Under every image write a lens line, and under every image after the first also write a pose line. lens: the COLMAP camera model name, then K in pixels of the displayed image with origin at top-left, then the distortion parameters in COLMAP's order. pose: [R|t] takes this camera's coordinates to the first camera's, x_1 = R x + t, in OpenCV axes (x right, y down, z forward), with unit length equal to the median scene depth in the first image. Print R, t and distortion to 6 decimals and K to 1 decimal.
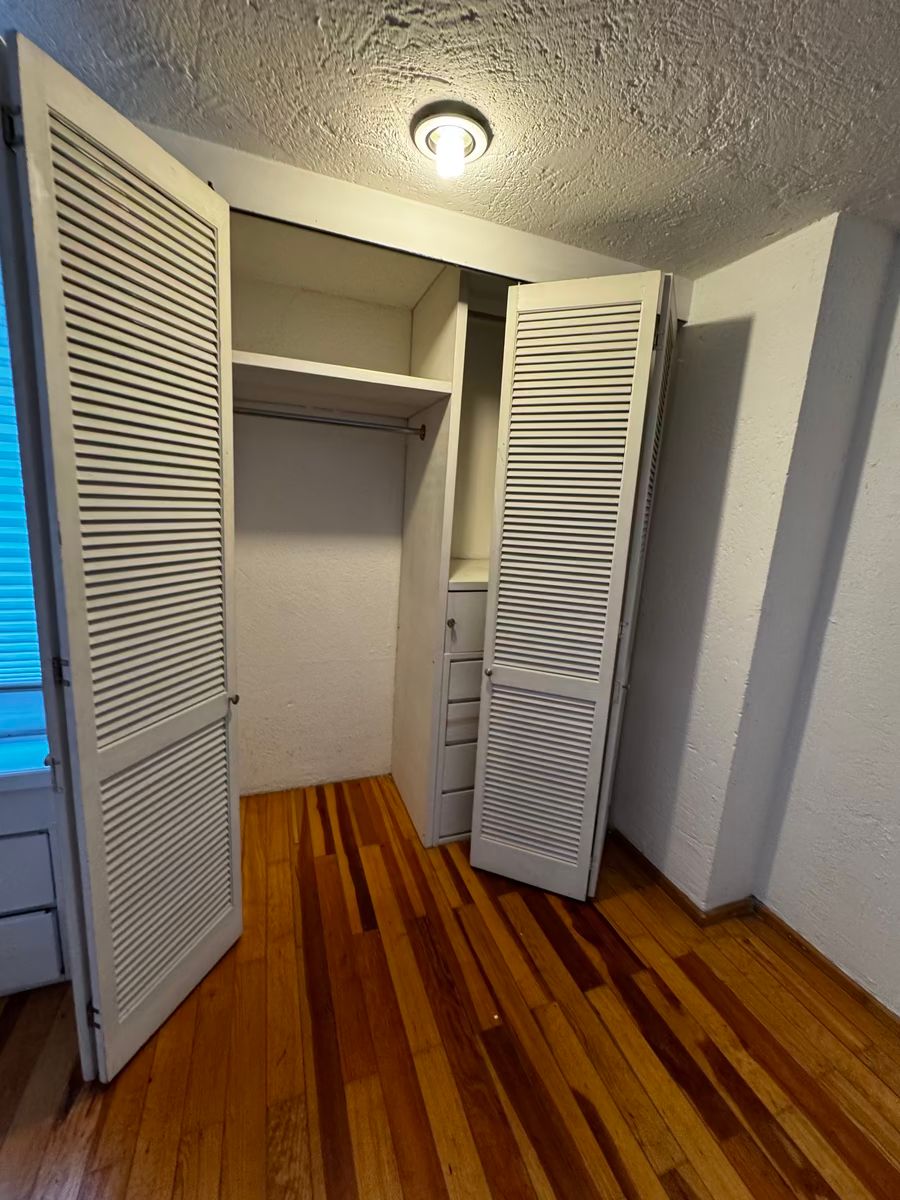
lens RADIAL K [[478.9, 0, 448.6], [0, 478.9, 599.9], [0, 0, 1]] dist [-0.002389, 0.000399]
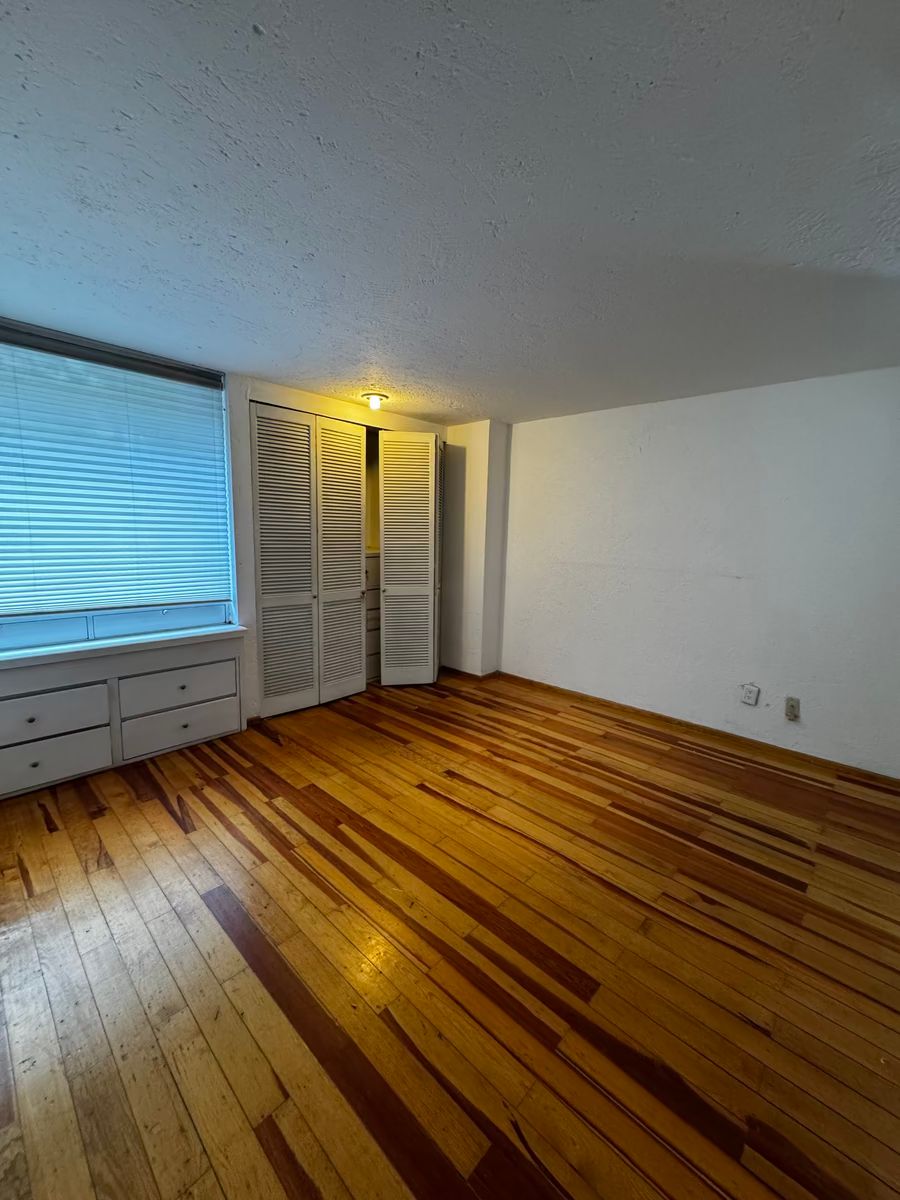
lens RADIAL K [[478.9, 0, 448.6], [0, 478.9, 599.9], [0, 0, 1]] dist [-0.002389, 0.000399]
pose [[0.889878, -0.129571, 0.437412, -0.666004], [0.137107, 0.990451, 0.014461, 0.213067], [-0.435109, 0.047104, 0.899145, -1.208408]]
